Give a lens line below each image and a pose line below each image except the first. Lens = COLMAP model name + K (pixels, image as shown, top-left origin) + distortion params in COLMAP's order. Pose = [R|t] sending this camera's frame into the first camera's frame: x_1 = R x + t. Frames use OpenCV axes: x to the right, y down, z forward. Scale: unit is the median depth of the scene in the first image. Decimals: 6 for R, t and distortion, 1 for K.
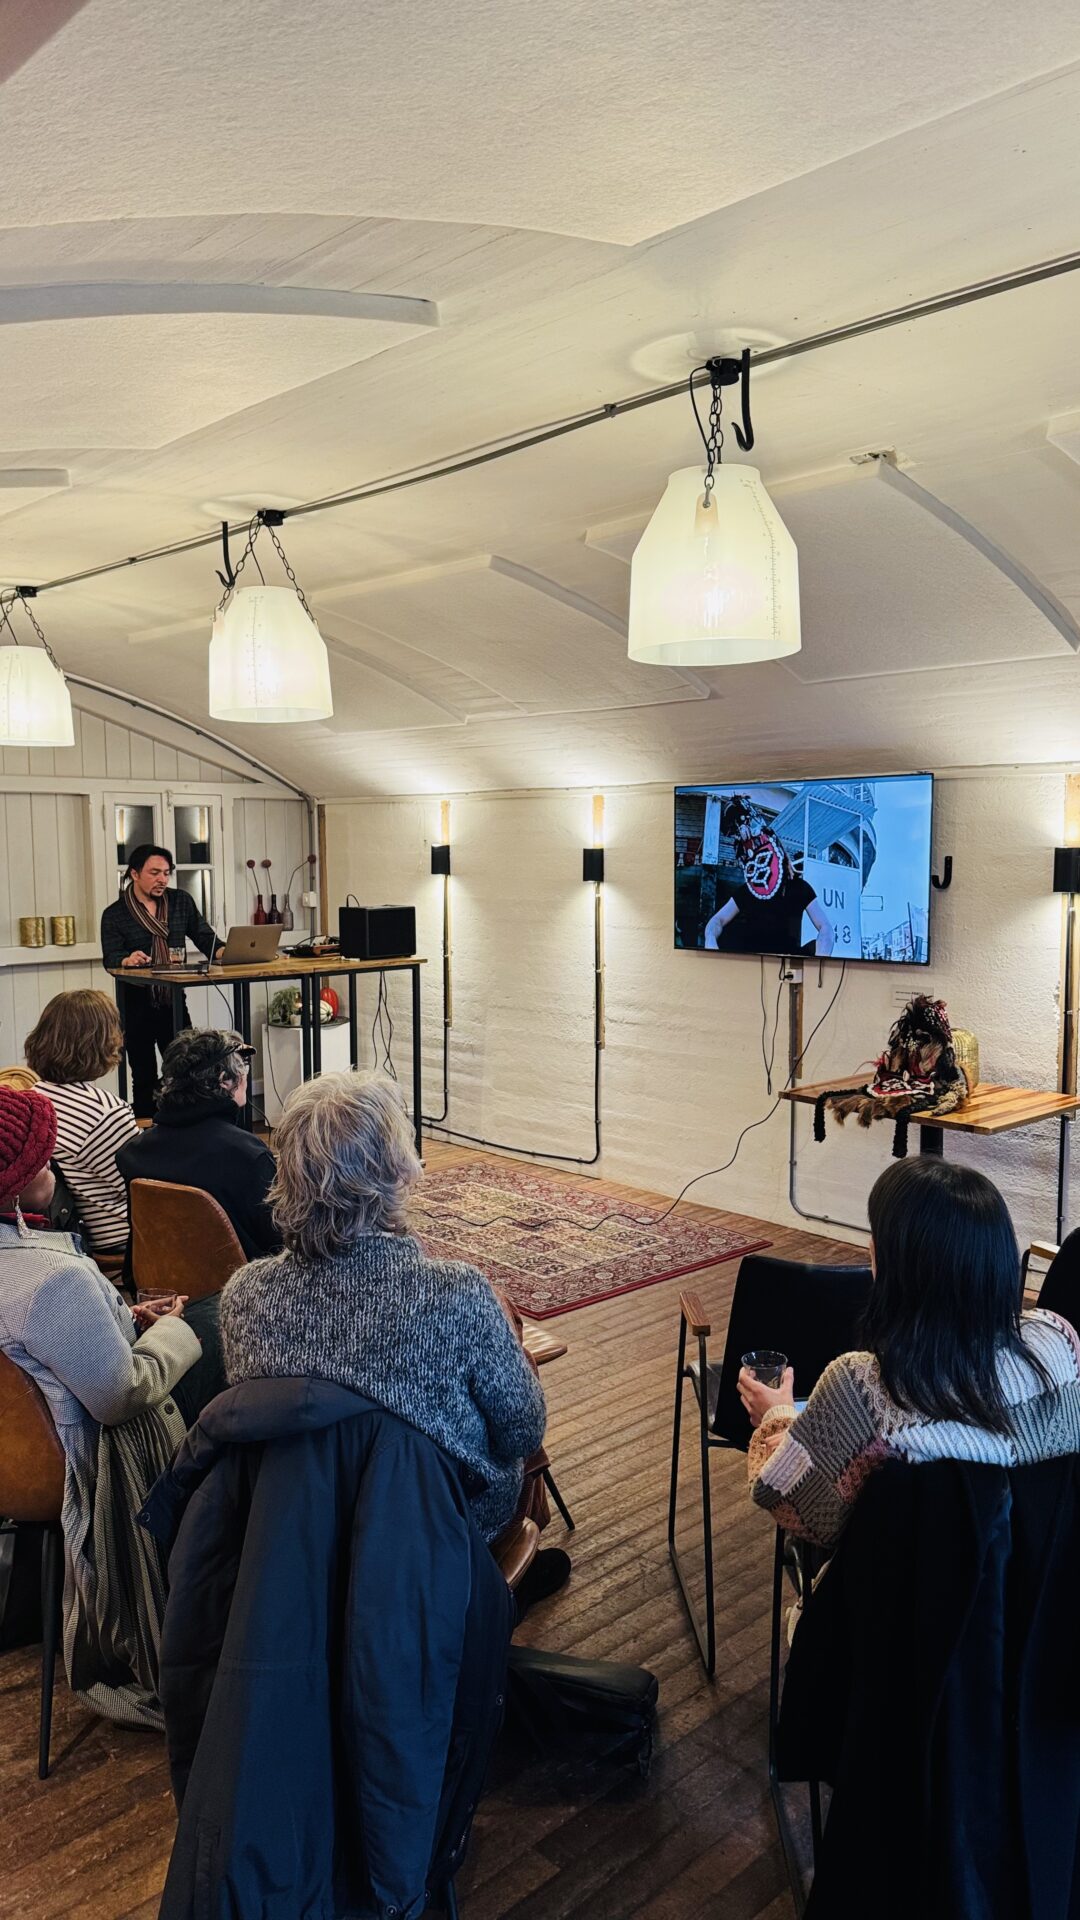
lens RADIAL K [[1360.6, 0, 540.0], [0, 1360.6, 960.0], [0, 0, 1]] dist [0.188134, -0.385602]
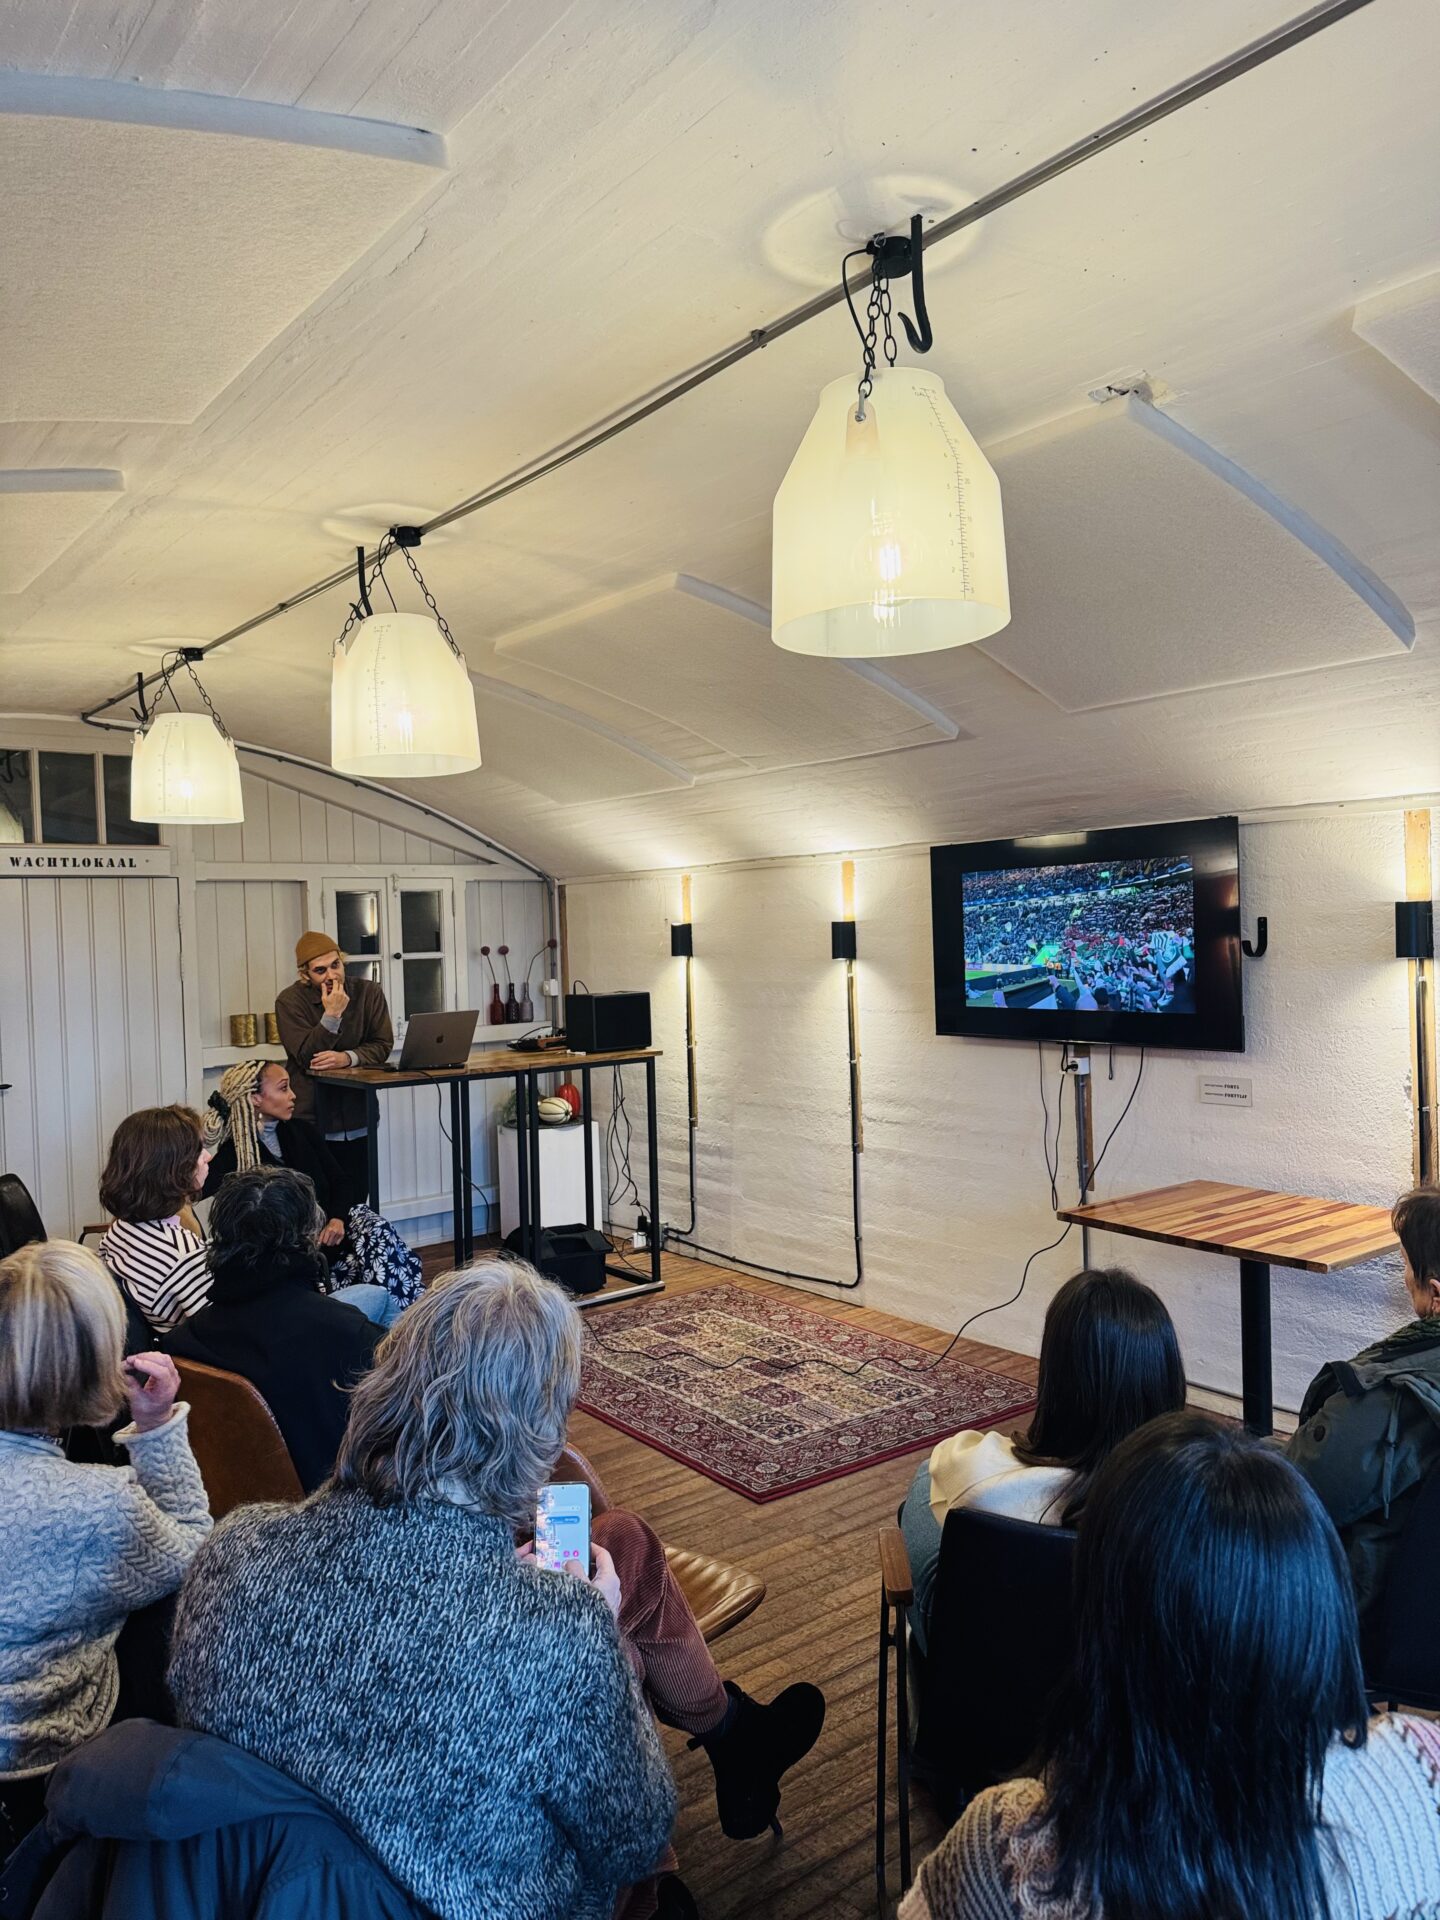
lens RADIAL K [[1350.6, 0, 723.0], [0, 1350.6, 951.8], [0, 0, 1]] dist [0.172925, -0.345976]
pose [[0.994792, -0.024522, -0.098936, 0.050326], [0.017598, 0.997373, -0.070260, -0.002859], [0.100399, 0.068153, 0.992610, 0.137817]]
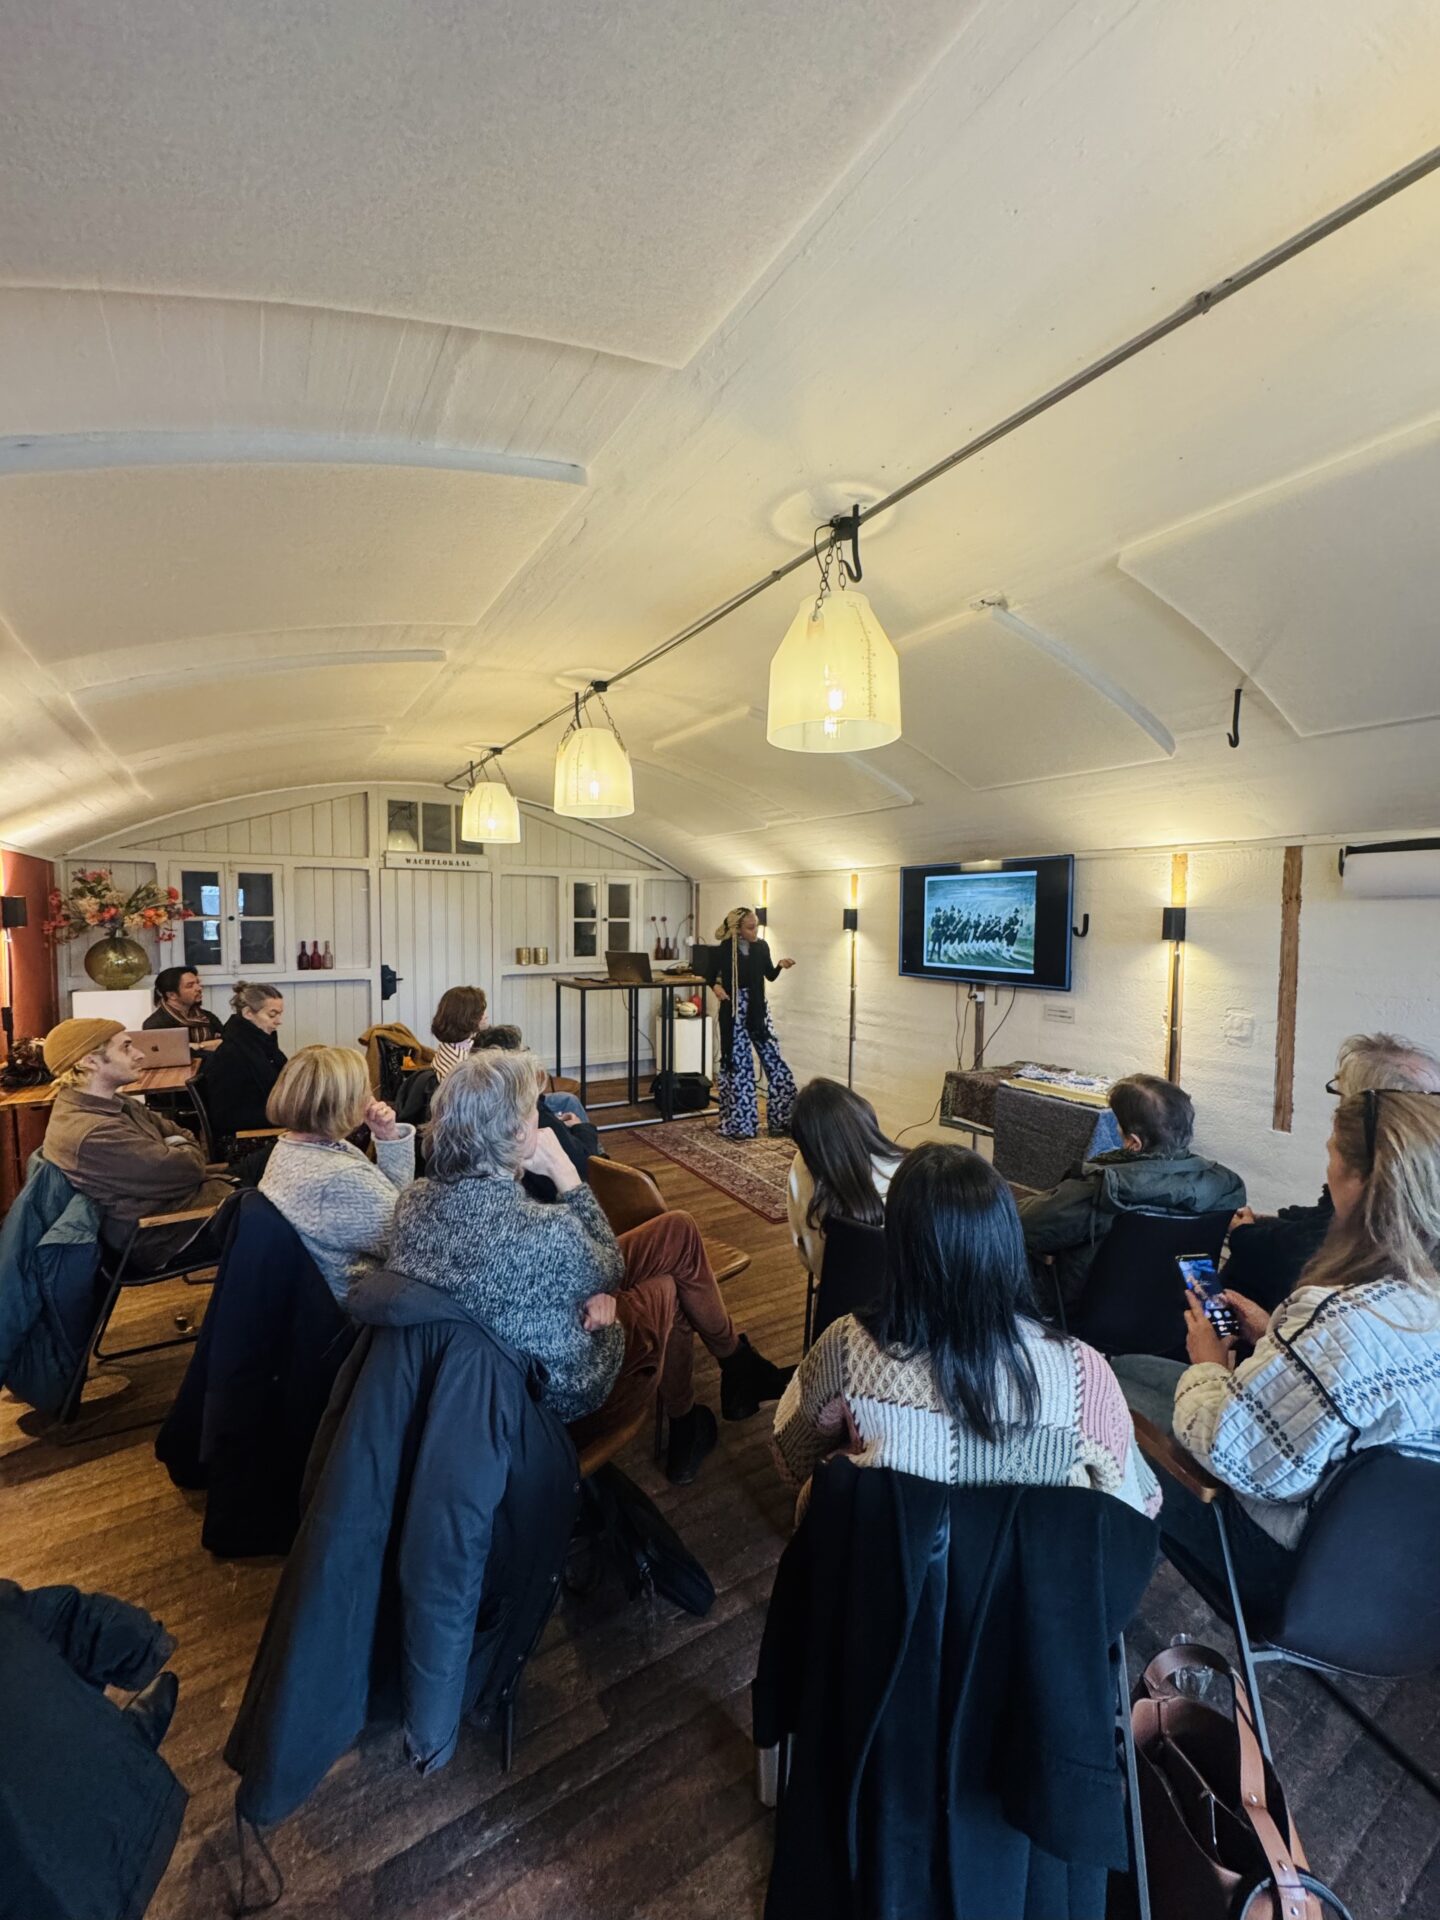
lens RADIAL K [[778.5, 0, 716.9], [0, 778.5, 957.1], [0, 0, 1]] dist [-0.000533, -0.000081]
pose [[0.976245, 0.023828, -0.215354, 0.086324], [-0.031257, 0.999026, -0.031154, 0.004008], [0.214402, 0.037145, 0.976039, 0.128236]]
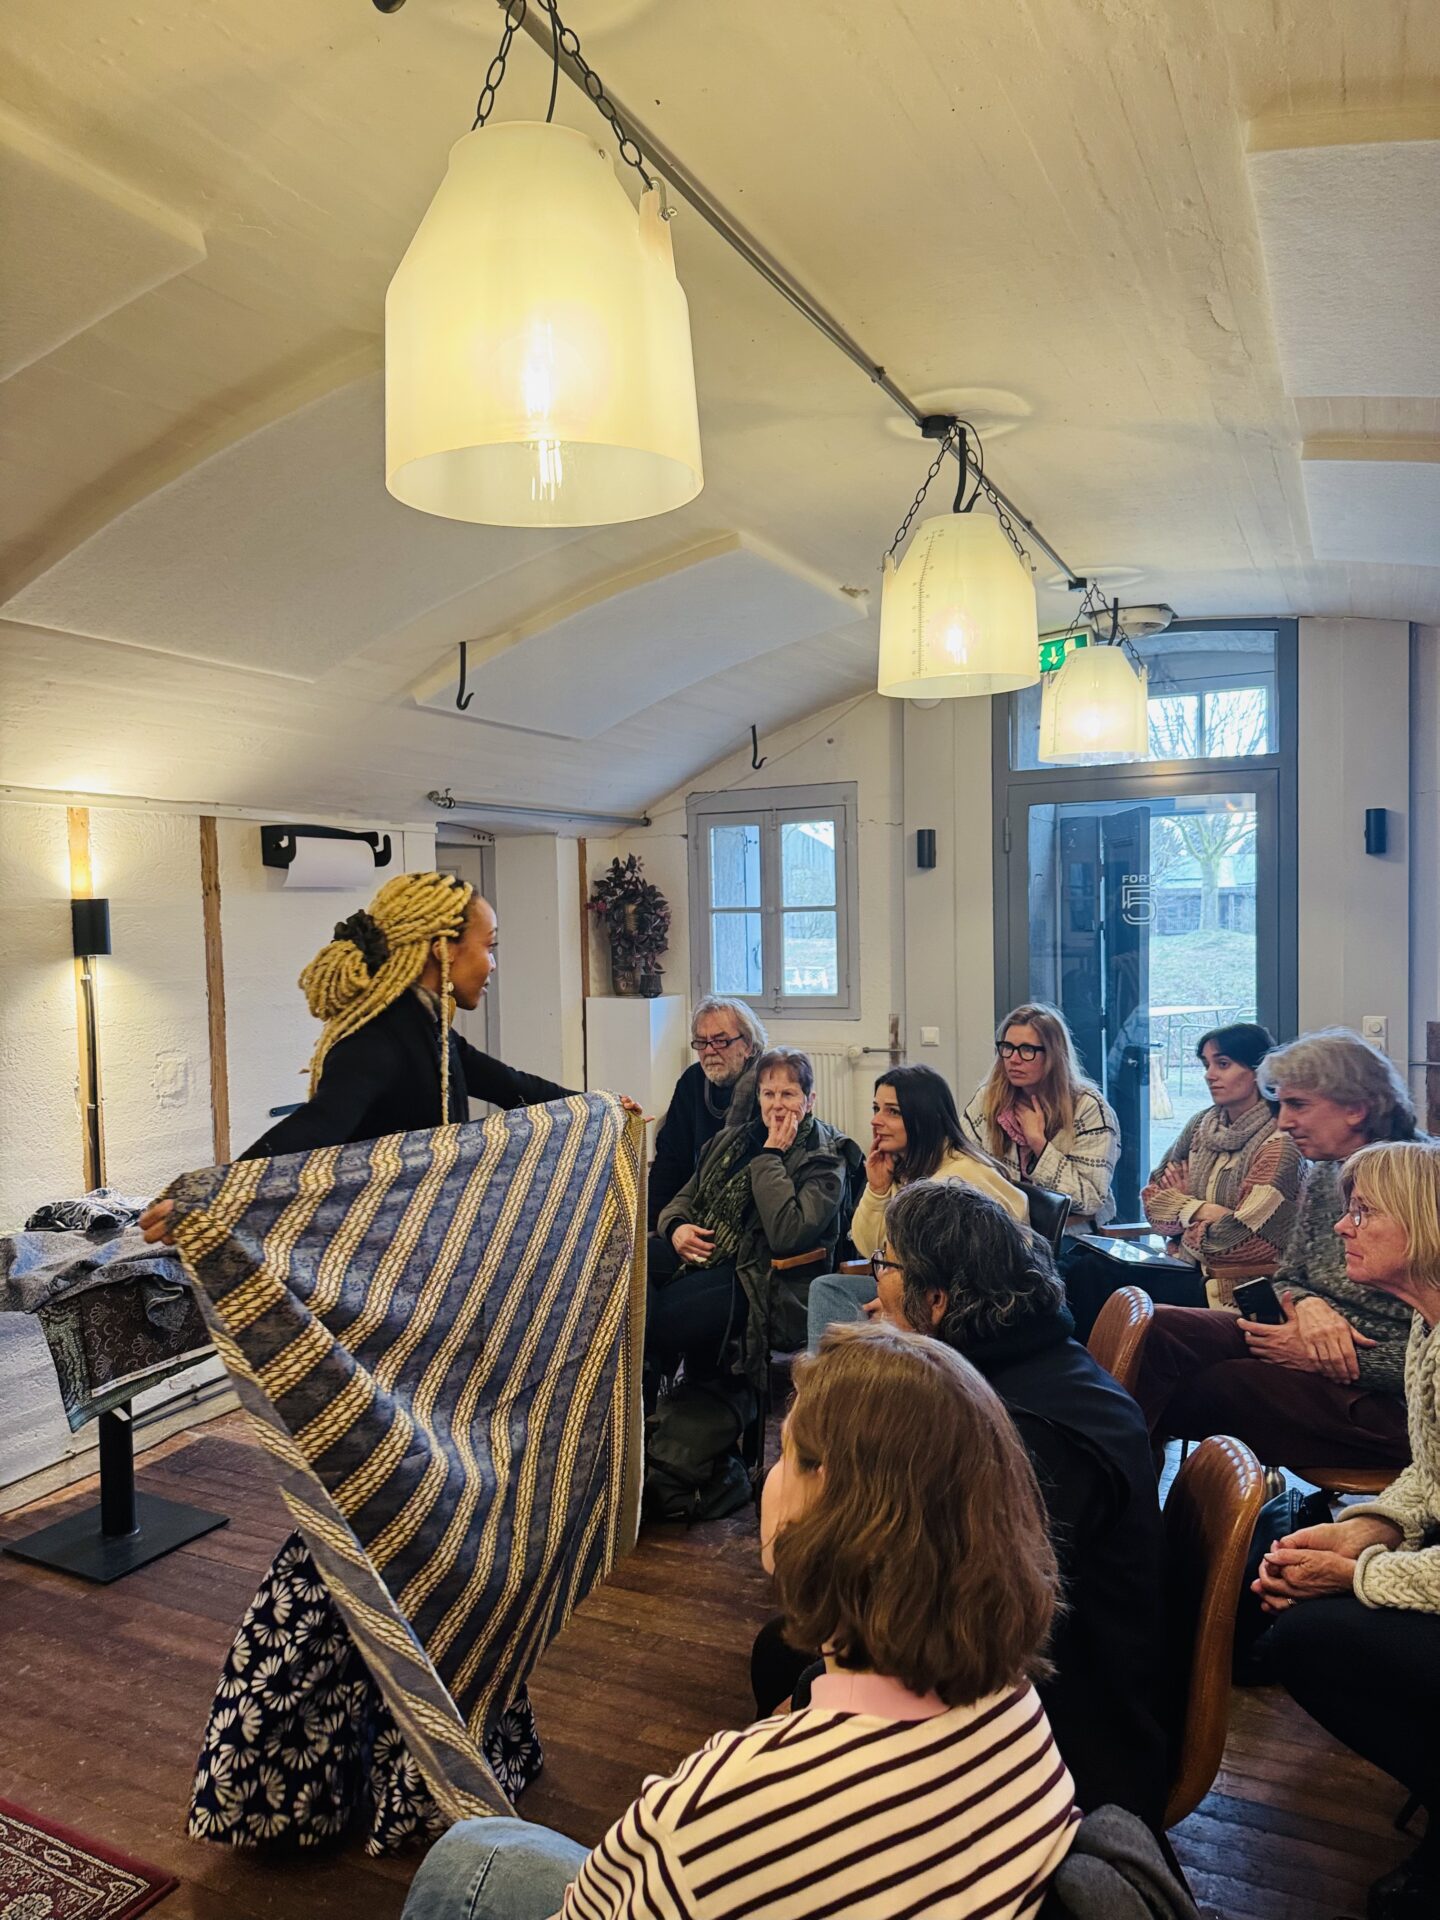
lens RADIAL K [[1335.3, 0, 707.5], [0, 1335.3, 963.0], [0, 0, 1]] dist [0.033035, -0.025208]
pose [[-0.318083, -0.035031, 0.947415, -0.372428], [0.095772, 0.993018, 0.068872, -0.051364], [-0.943213, 0.112643, -0.312507, 0.722389]]
